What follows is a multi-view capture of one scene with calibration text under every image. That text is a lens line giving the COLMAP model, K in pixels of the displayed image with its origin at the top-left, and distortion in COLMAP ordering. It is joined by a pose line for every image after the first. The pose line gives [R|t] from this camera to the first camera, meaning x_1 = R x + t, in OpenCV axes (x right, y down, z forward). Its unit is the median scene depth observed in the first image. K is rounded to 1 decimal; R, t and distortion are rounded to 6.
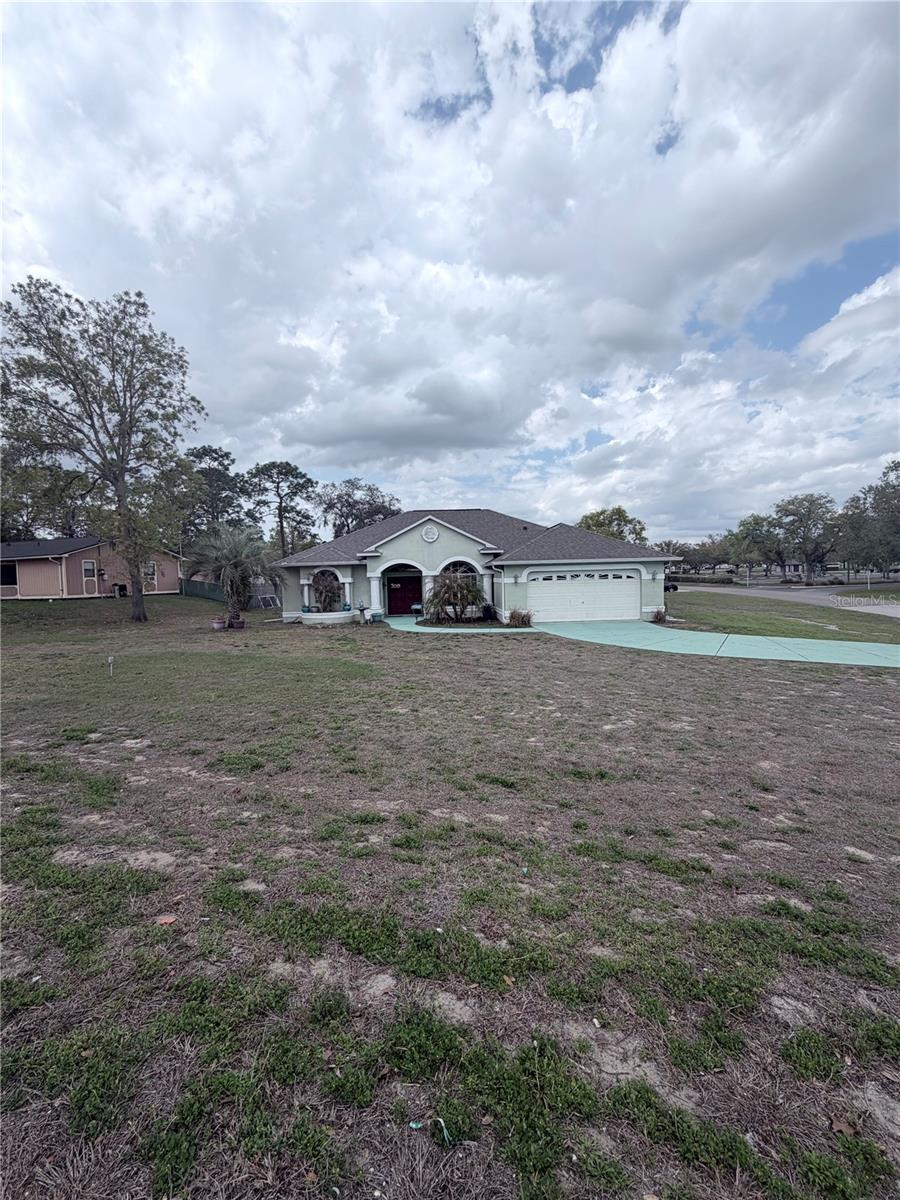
lens RADIAL K [[477.1, 0, 446.2], [0, 477.1, 600.4], [0, 0, 1]] dist [0.003510, 0.000018]
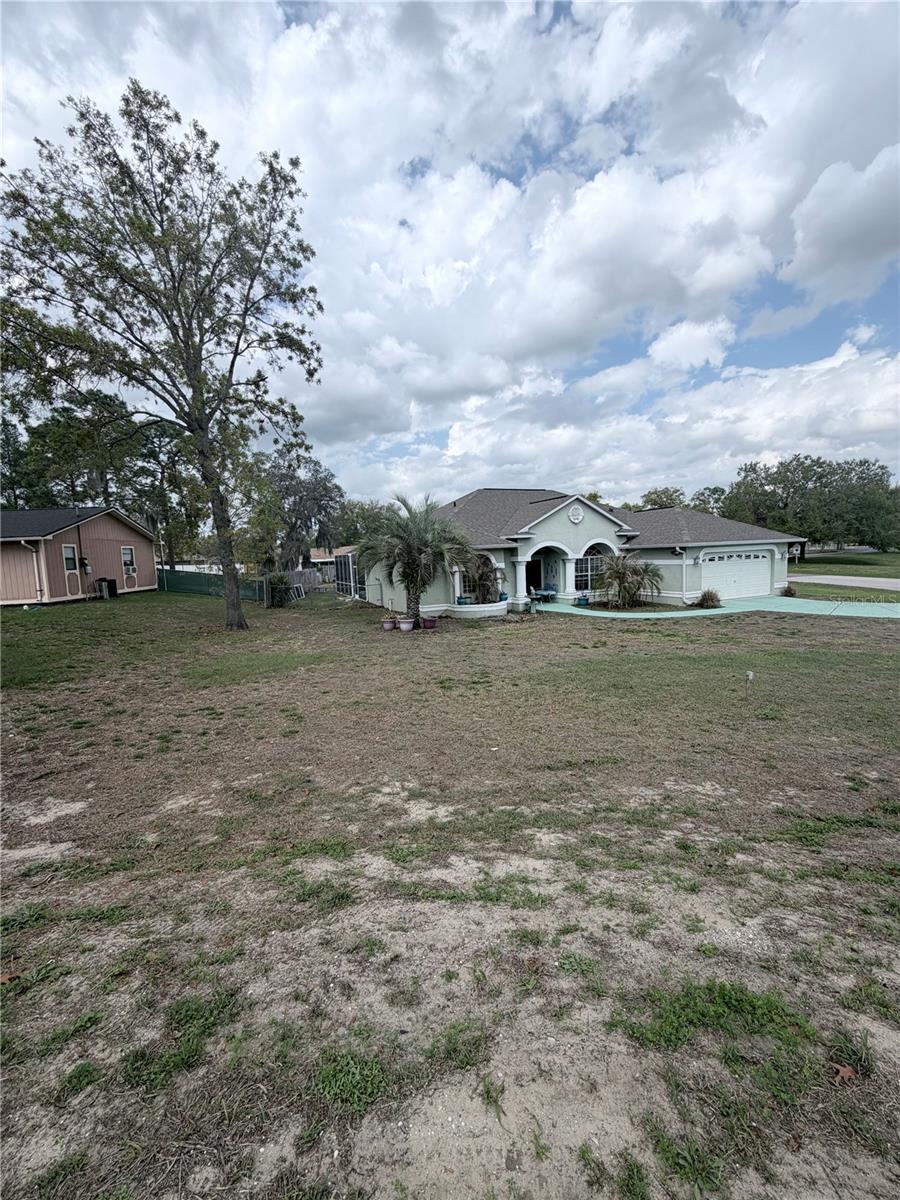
lens RADIAL K [[477.1, 0, 453.5], [0, 477.1, 600.9], [0, 0, 1]] dist [0.003510, 0.000018]
pose [[0.926554, -0.049487, 0.372892, -0.617913], [0.035480, 0.998386, 0.044336, -0.019353], [-0.374484, -0.027849, 0.926815, 0.210964]]
